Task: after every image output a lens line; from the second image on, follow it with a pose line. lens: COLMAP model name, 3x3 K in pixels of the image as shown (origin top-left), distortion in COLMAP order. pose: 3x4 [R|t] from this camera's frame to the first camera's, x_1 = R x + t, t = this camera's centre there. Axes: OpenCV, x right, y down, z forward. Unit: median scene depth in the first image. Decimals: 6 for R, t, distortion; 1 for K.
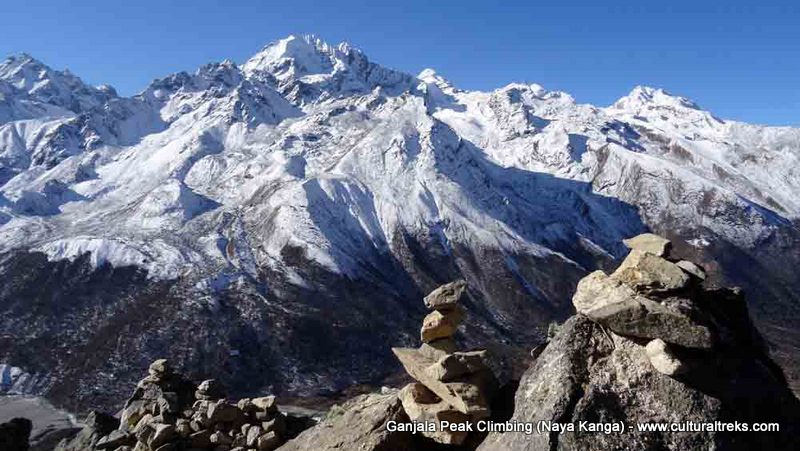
lens RADIAL K [[570.6, 0, 400.0], [0, 570.6, 225.5], [0, 0, 1]] dist [-0.001643, -0.005037]
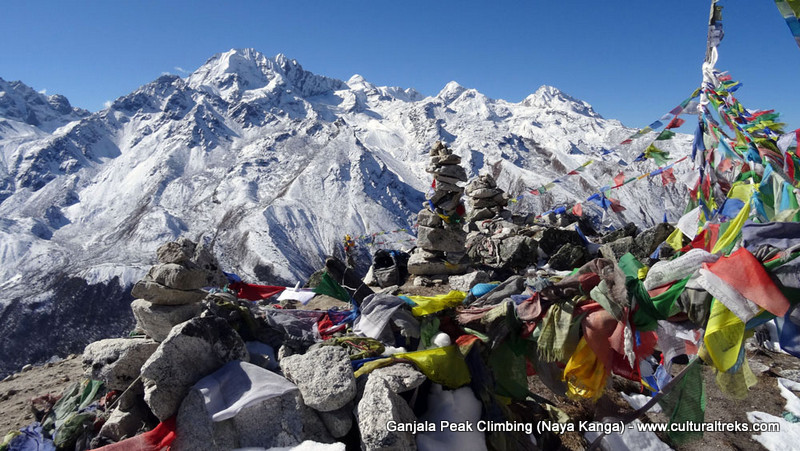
lens RADIAL K [[570.6, 0, 400.0], [0, 570.6, 225.5], [0, 0, 1]] dist [-0.001643, -0.005037]
pose [[0.992636, -0.018142, 0.119770, -0.010076], [0.011578, 0.998404, 0.055277, -0.075099], [-0.120581, -0.053483, 0.991262, -0.235678]]
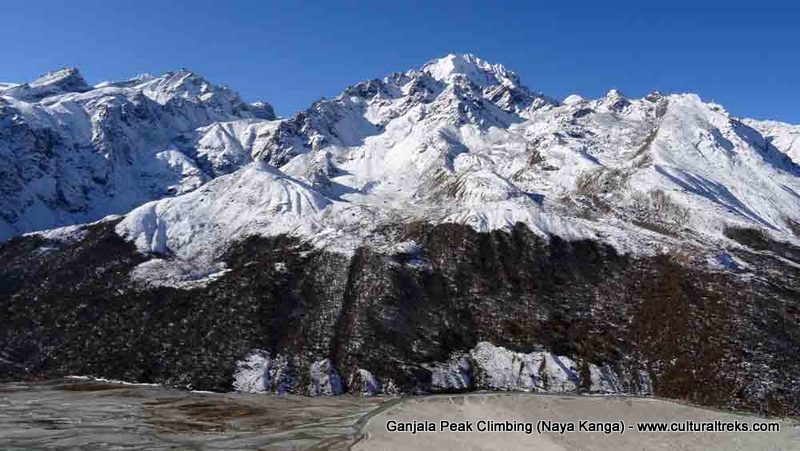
lens RADIAL K [[570.6, 0, 400.0], [0, 570.6, 225.5], [0, 0, 1]] dist [-0.001643, -0.005037]
pose [[0.998490, 0.018243, -0.051812, -0.338296], [-0.022855, 0.995692, -0.089859, 0.062432], [0.049949, 0.090908, 0.994606, 0.108373]]
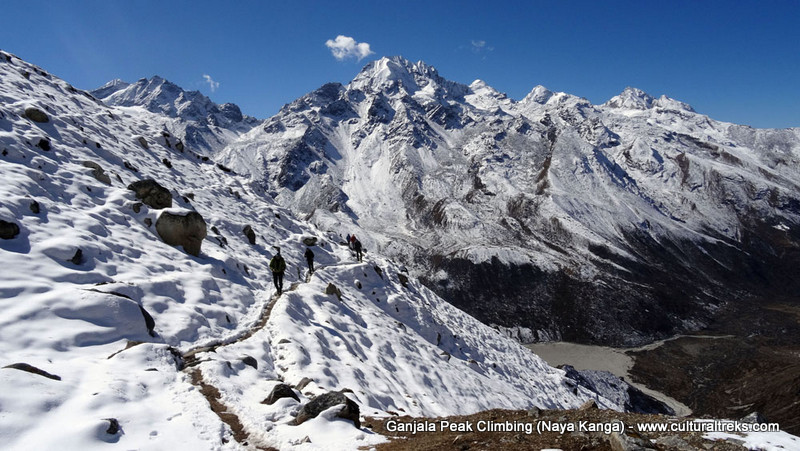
lens RADIAL K [[570.6, 0, 400.0], [0, 570.6, 225.5], [0, 0, 1]] dist [-0.001643, -0.005037]
pose [[0.989691, -0.043177, 0.136555, -0.509153], [0.038080, 0.998485, 0.039719, -0.055313], [-0.138063, -0.034110, 0.989836, -0.252759]]
